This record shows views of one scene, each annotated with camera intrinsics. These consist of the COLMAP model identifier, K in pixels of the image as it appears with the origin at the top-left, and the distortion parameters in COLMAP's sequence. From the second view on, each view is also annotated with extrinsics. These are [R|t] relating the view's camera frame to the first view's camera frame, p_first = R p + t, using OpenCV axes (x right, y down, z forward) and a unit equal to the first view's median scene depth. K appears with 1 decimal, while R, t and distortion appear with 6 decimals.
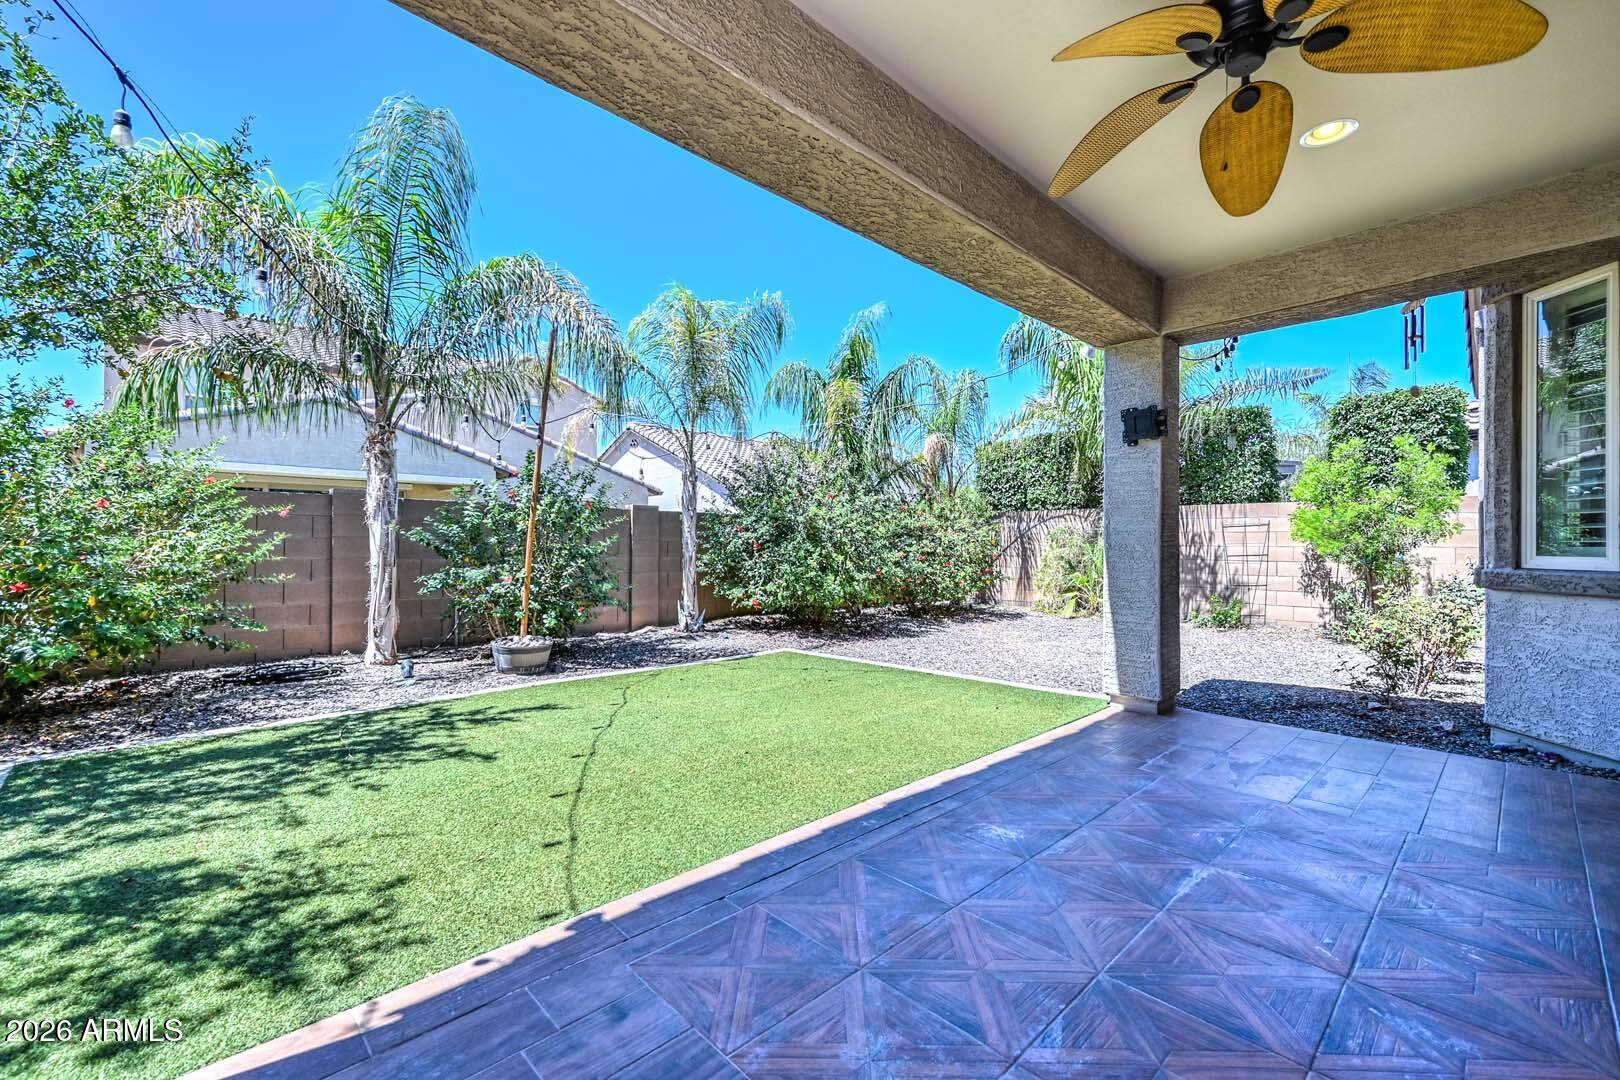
lens RADIAL K [[673.0, 0, 810.0], [0, 673.0, 540.0], [0, 0, 1]] dist [0.013404, 0.000109]
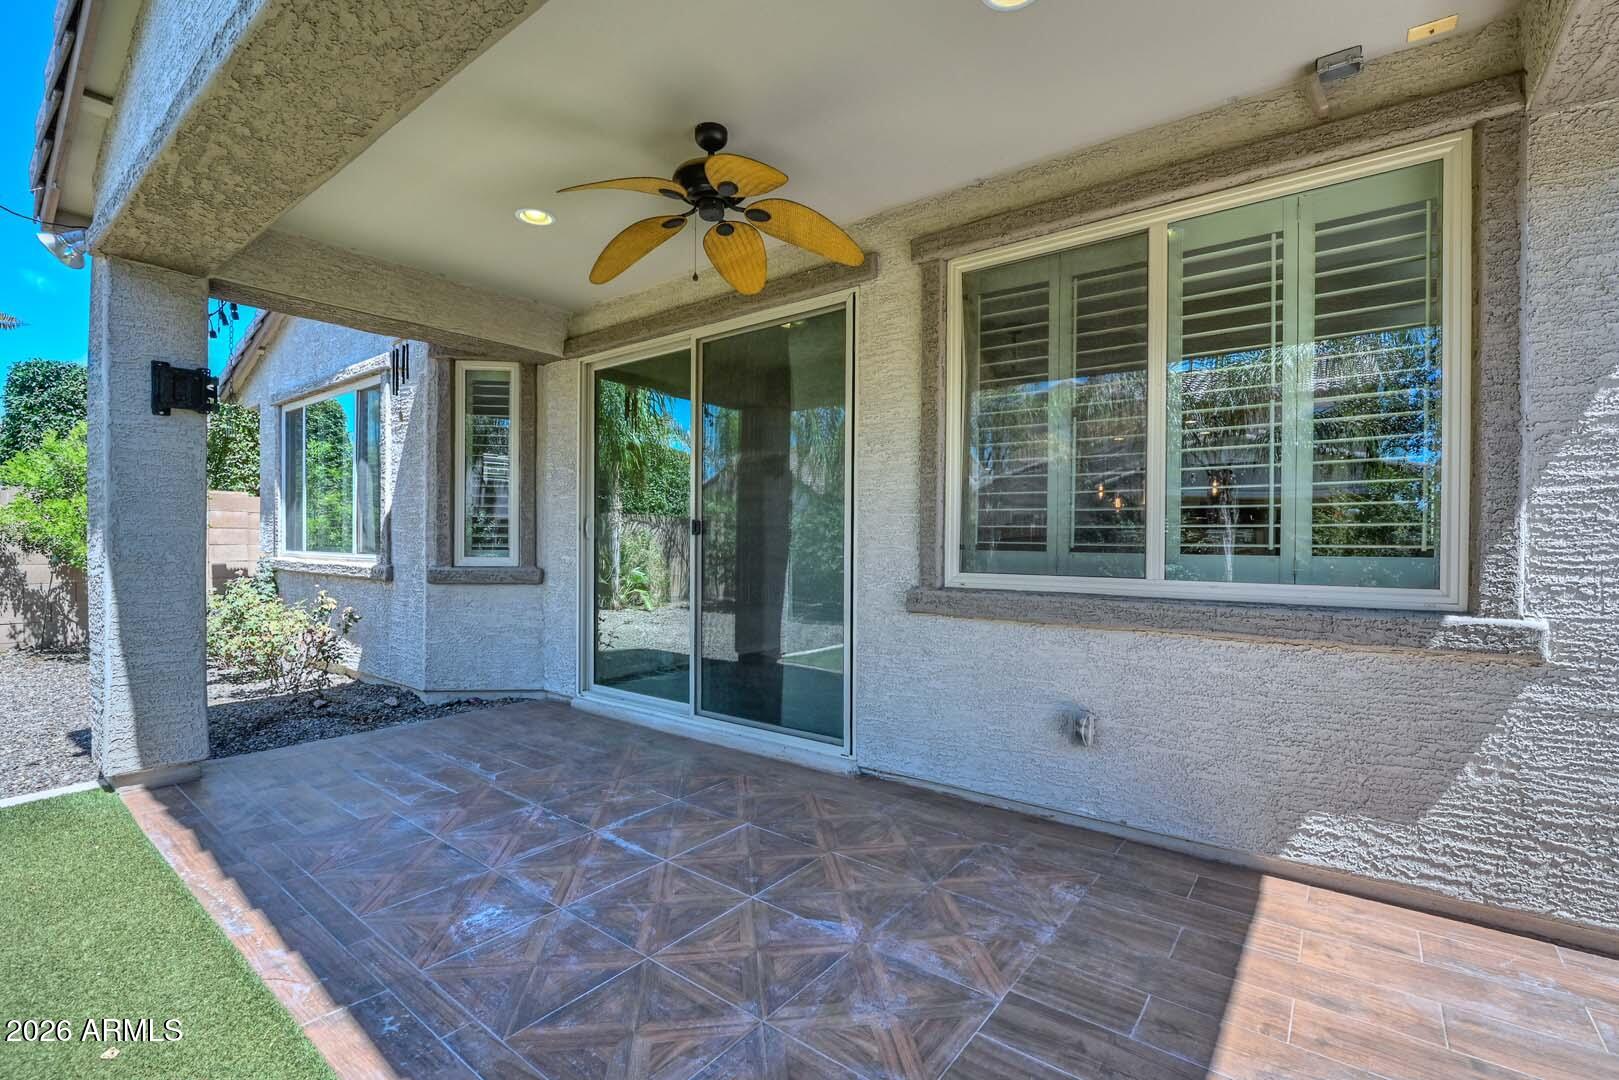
lens RADIAL K [[715.9, 0, 815.9], [0, 715.9, 546.3], [0, 0, 1]] dist [-0.013931, 0.000239]
pose [[-0.149377, -0.012638, 0.988700, -0.453407], [-0.011473, 0.999873, 0.011048, -0.021759], [-0.988714, -0.009693, -0.149503, 0.536381]]
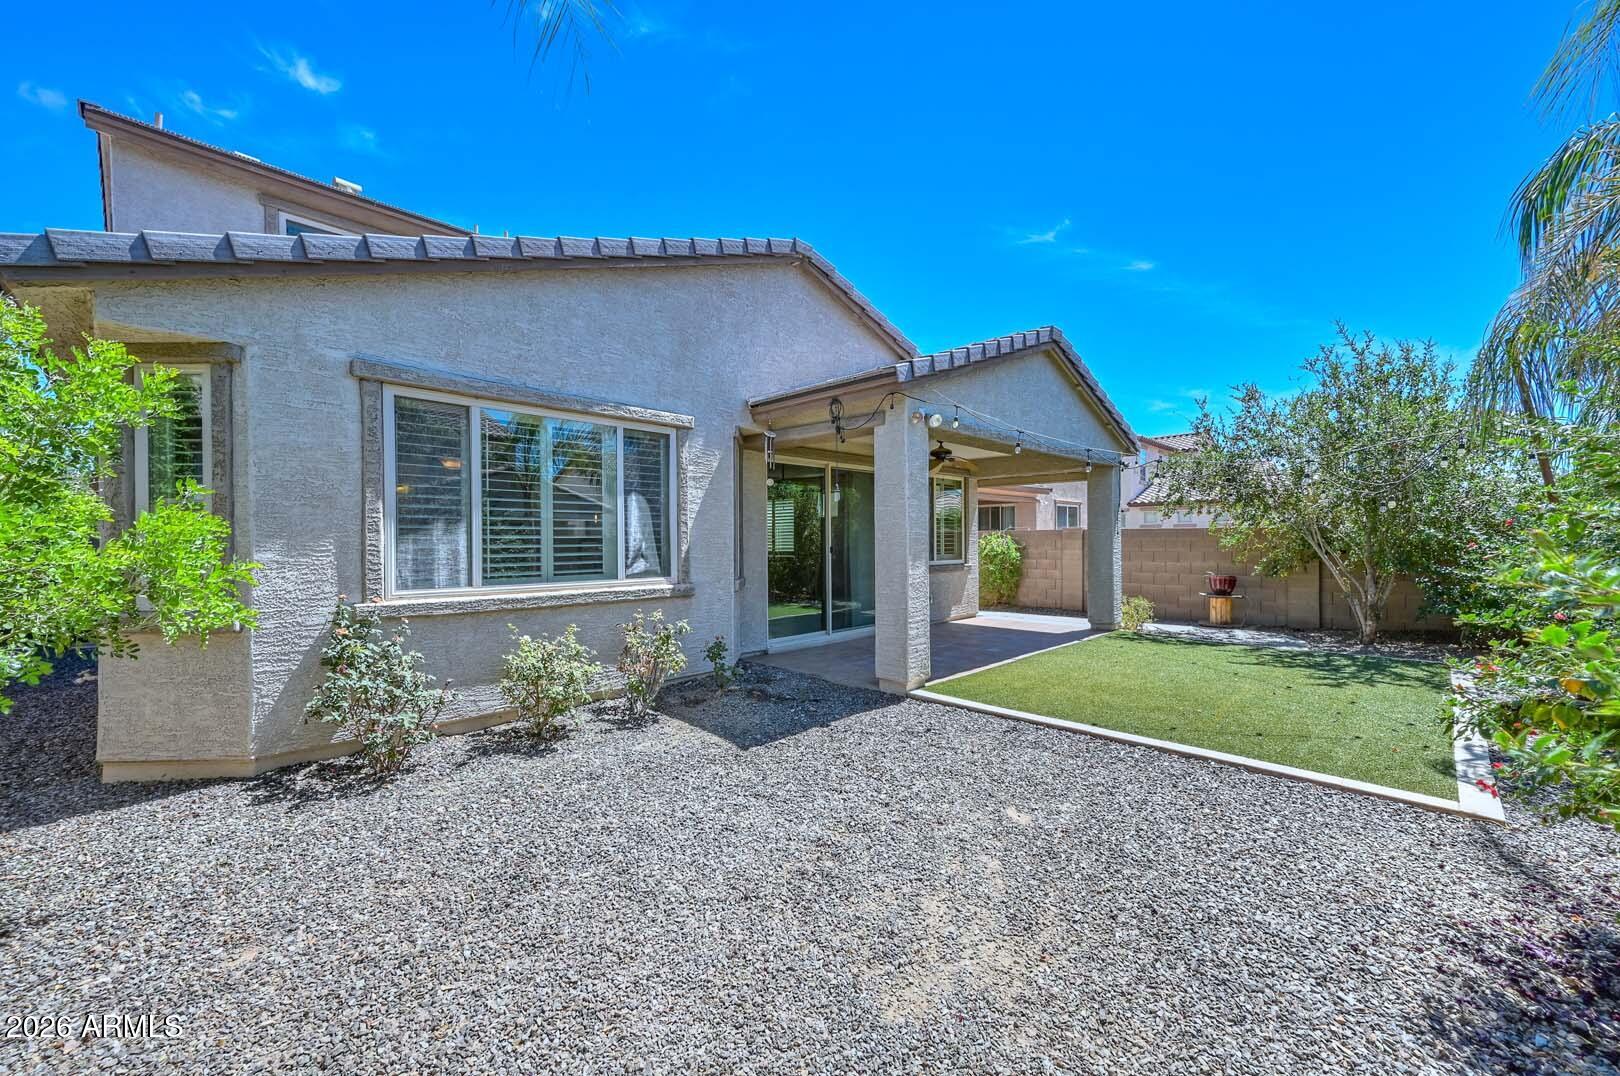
lens RADIAL K [[636.4, 0, 811.9], [0, 636.4, 541.9], [0, 0, 1]] dist [0.028771, -0.000056]
pose [[-0.999138, 0.003323, -0.041386, 0.938726], [0.003454, 0.999989, -0.003075, -0.061005], [0.041376, -0.003215, -0.999138, 2.958374]]
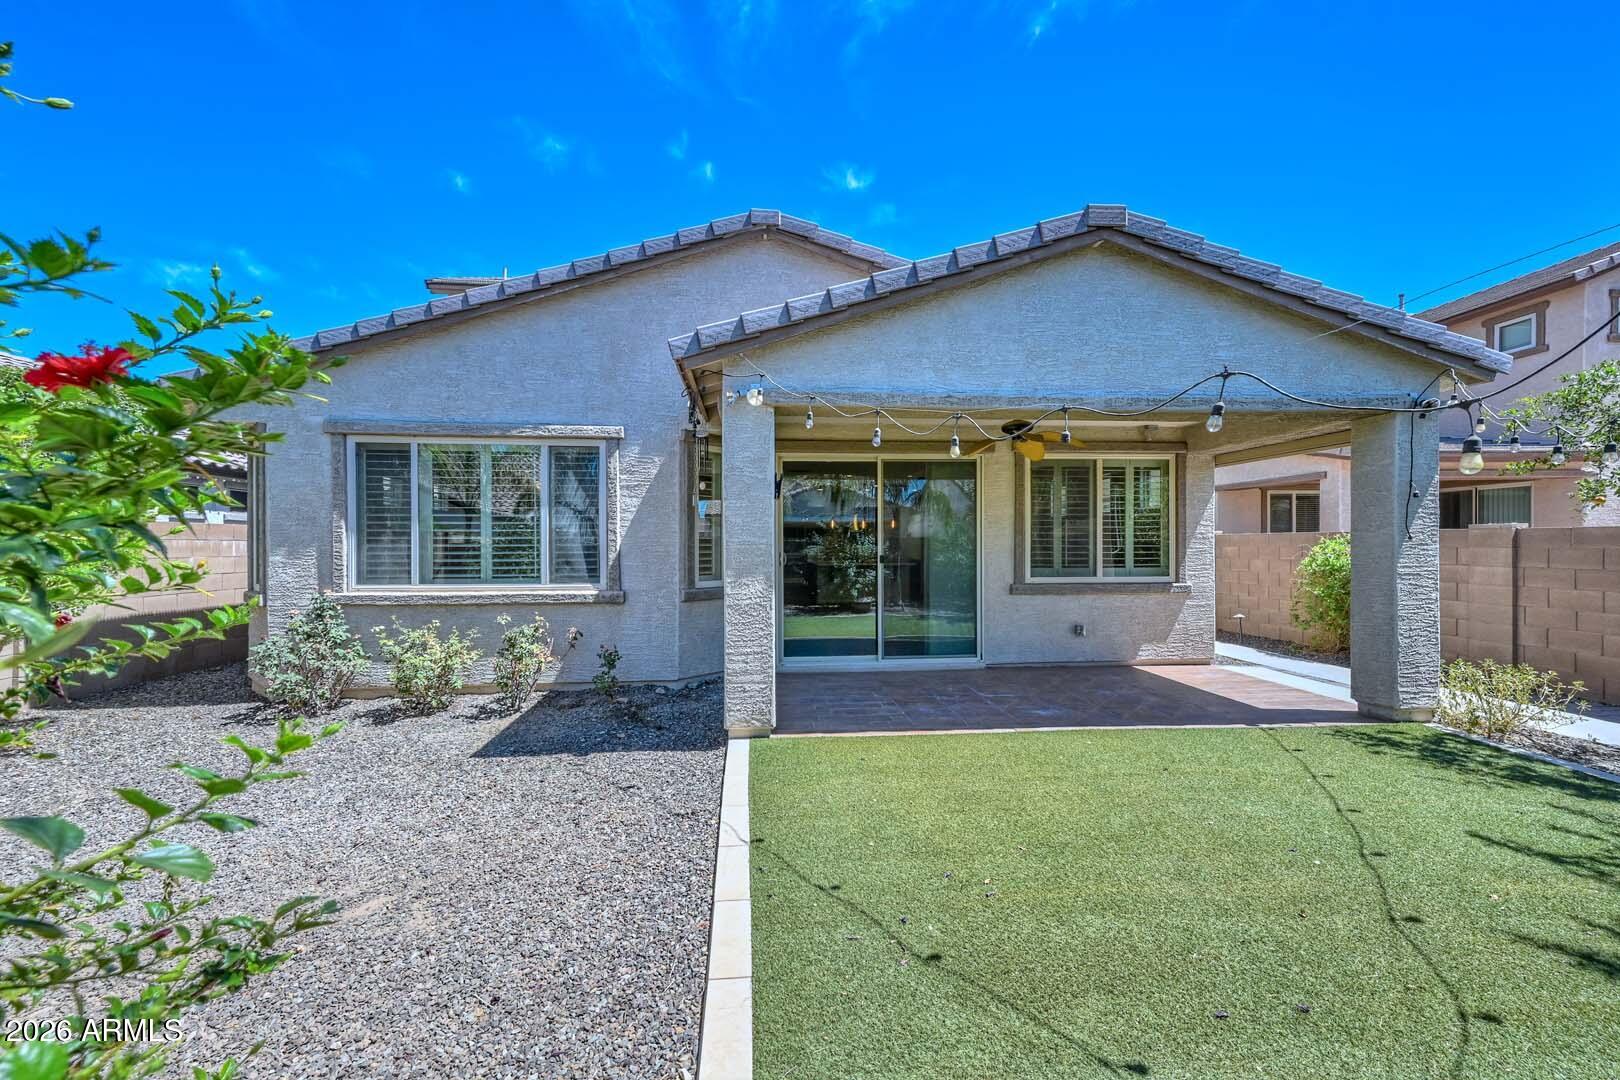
lens RADIAL K [[636.4, 0, 811.9], [0, 636.4, 543.9], [0, 0, 1]] dist [0.028771, -0.000056]
pose [[-0.780266, 0.000718, 0.625447, -0.317854], [-0.002064, 0.999991, -0.003723, -0.078266], [-0.625444, -0.004196, -0.780258, 2.260168]]
